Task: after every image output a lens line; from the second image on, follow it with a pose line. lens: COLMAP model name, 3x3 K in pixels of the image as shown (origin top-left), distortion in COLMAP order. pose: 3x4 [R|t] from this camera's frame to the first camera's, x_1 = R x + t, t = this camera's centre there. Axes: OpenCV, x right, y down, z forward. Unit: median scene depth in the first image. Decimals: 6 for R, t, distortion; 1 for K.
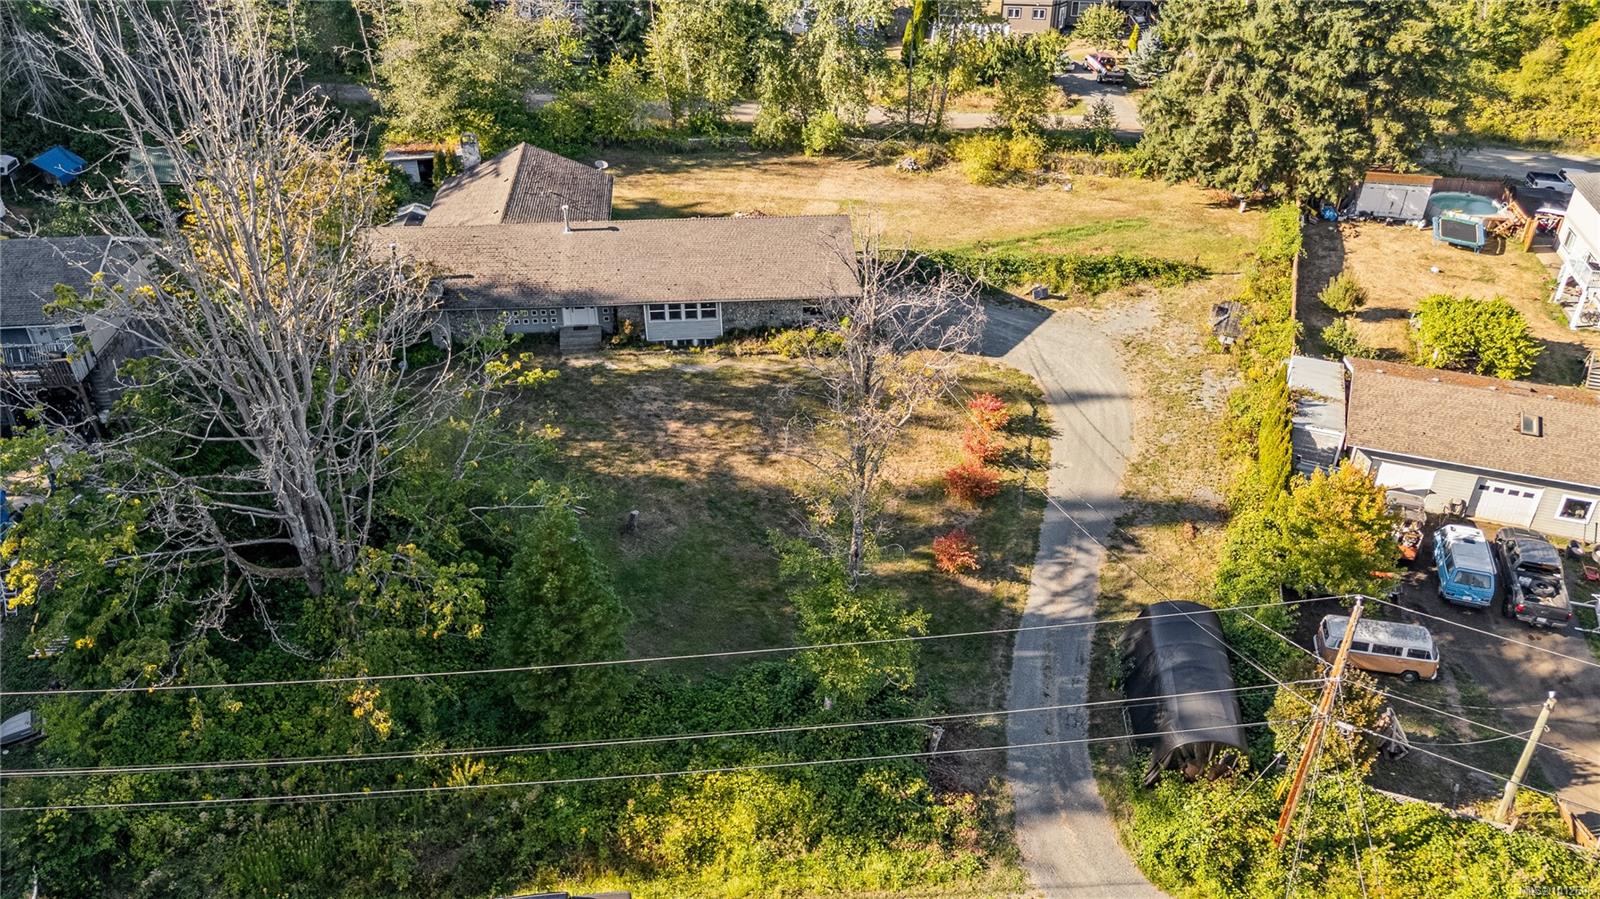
lens RADIAL K [[1193.6, 0, 800.0], [0, 1193.6, 449.5], [0, 0, 1]] dist [0.029482, -0.041049]
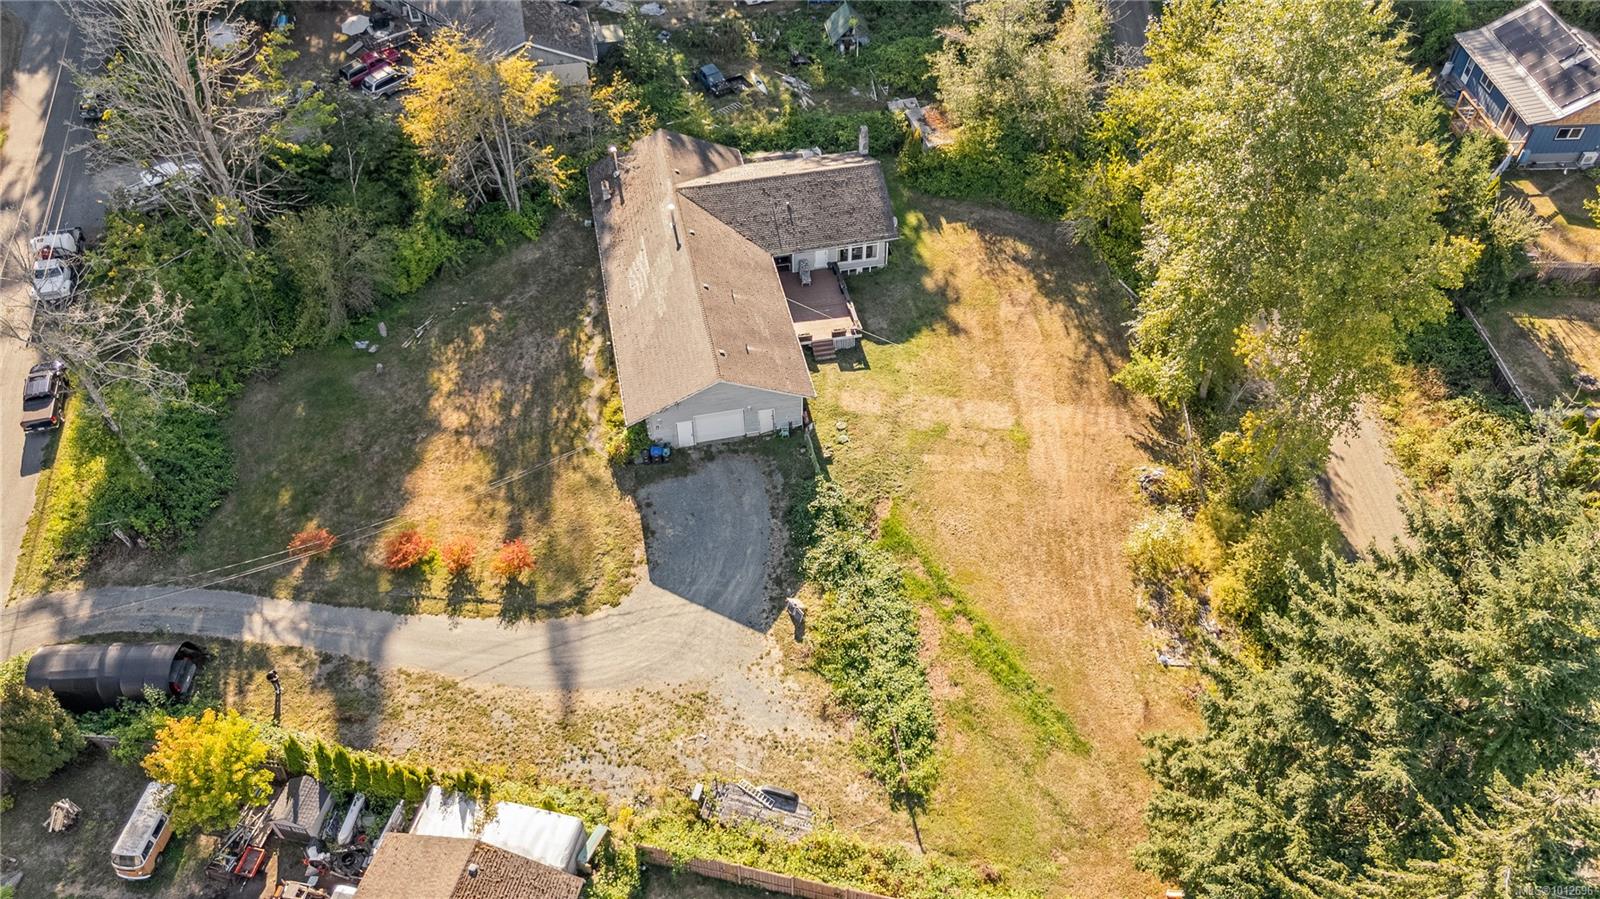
lens RADIAL K [[1193.6, 0, 800.0], [0, 1193.6, 449.5], [0, 0, 1]] dist [0.029482, -0.041049]
pose [[0.105666, 0.711481, -0.694716, 0.644318], [-0.522243, 0.634229, 0.570102, -0.629924], [0.846225, 0.302570, 0.438582, 0.524134]]
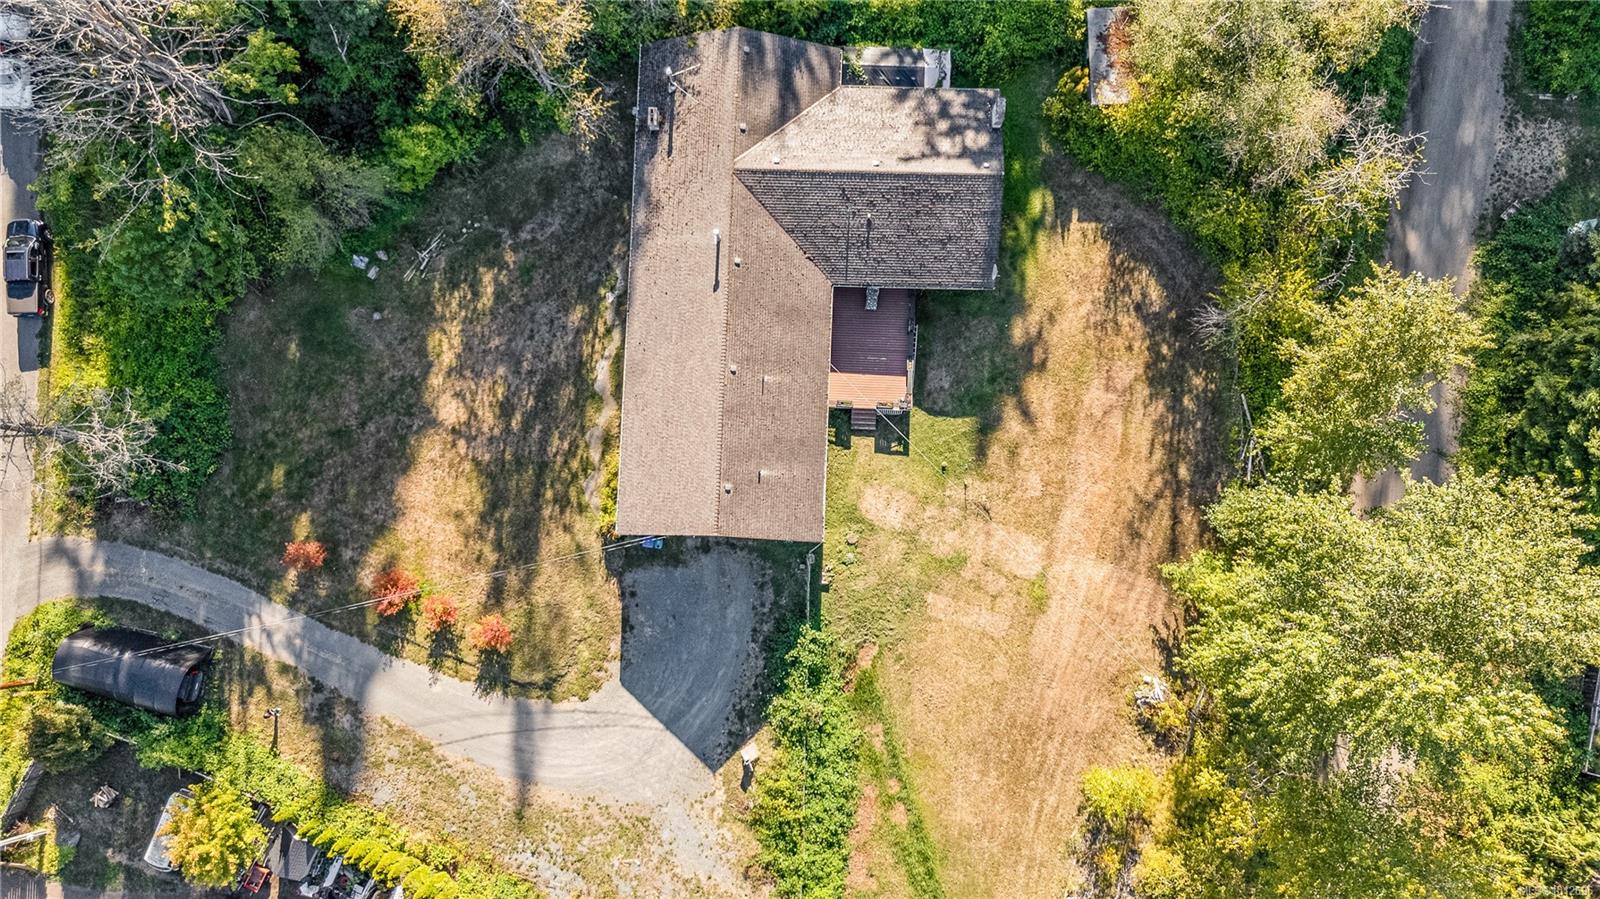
lens RADIAL K [[1193.6, 0, 800.0], [0, 1193.6, 449.5], [0, 0, 1]] dist [0.029482, -0.041049]
pose [[-0.136222, 0.986088, -0.095255, 0.043085], [-0.510617, 0.012509, 0.859718, -0.834866], [0.848949, 0.165751, 0.501809, 0.484001]]
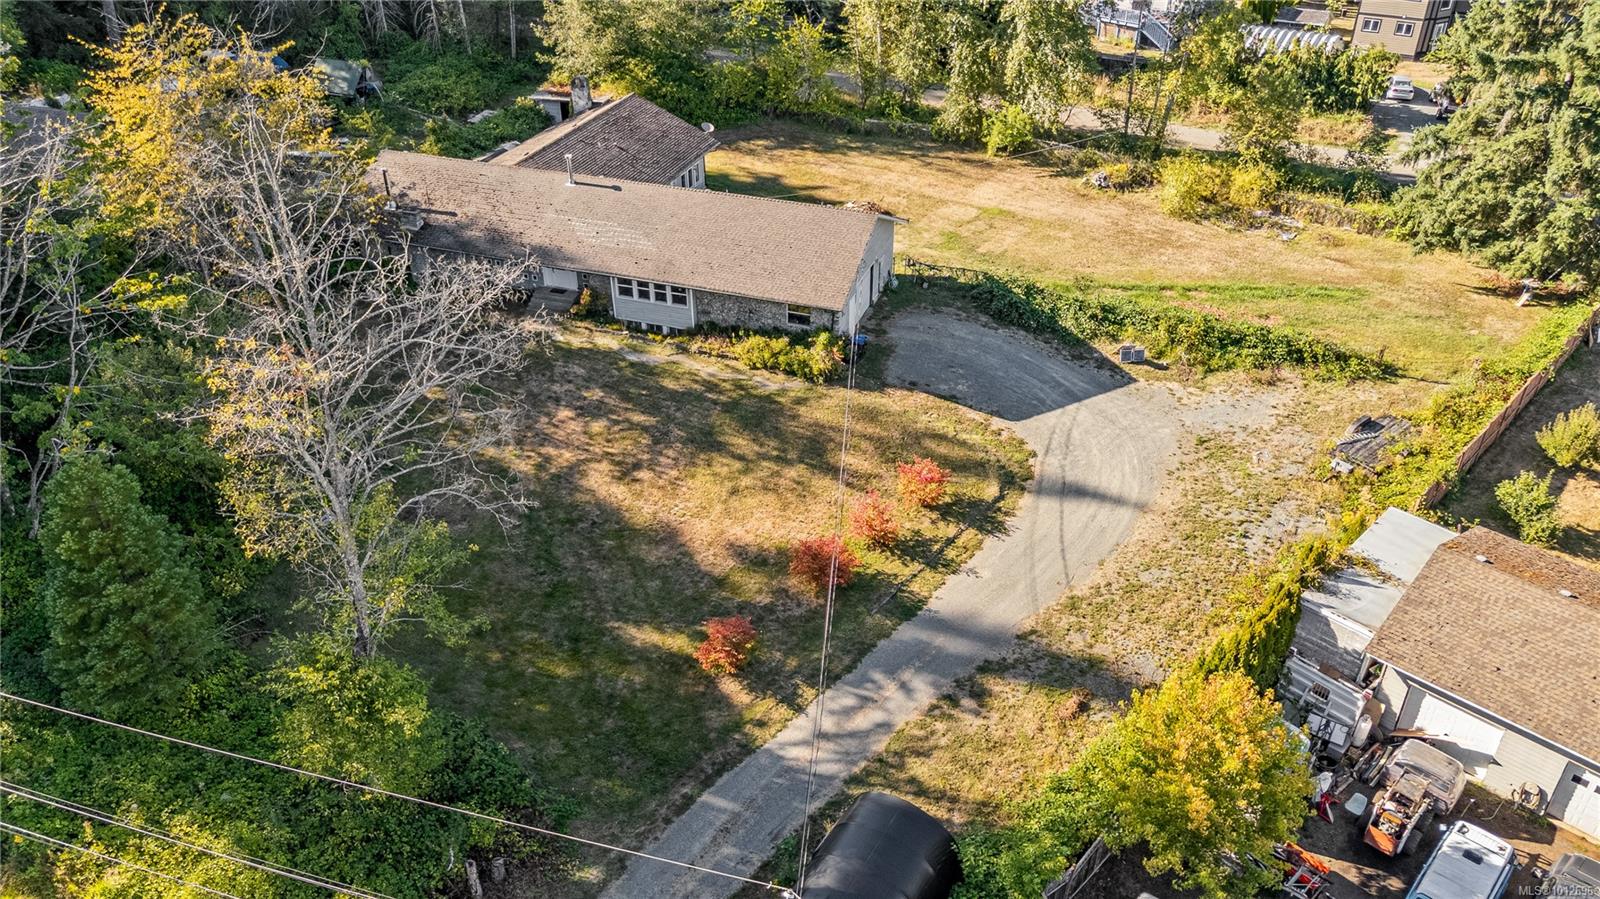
lens RADIAL K [[1193.6, 0, 800.0], [0, 1193.6, 449.5], [0, 0, 1]] dist [0.029482, -0.041049]
pose [[0.906124, 0.219124, -0.361833, 0.267231], [-0.221290, 0.974543, 0.036011, -0.046331], [0.360513, 0.047439, 0.931547, 0.184926]]
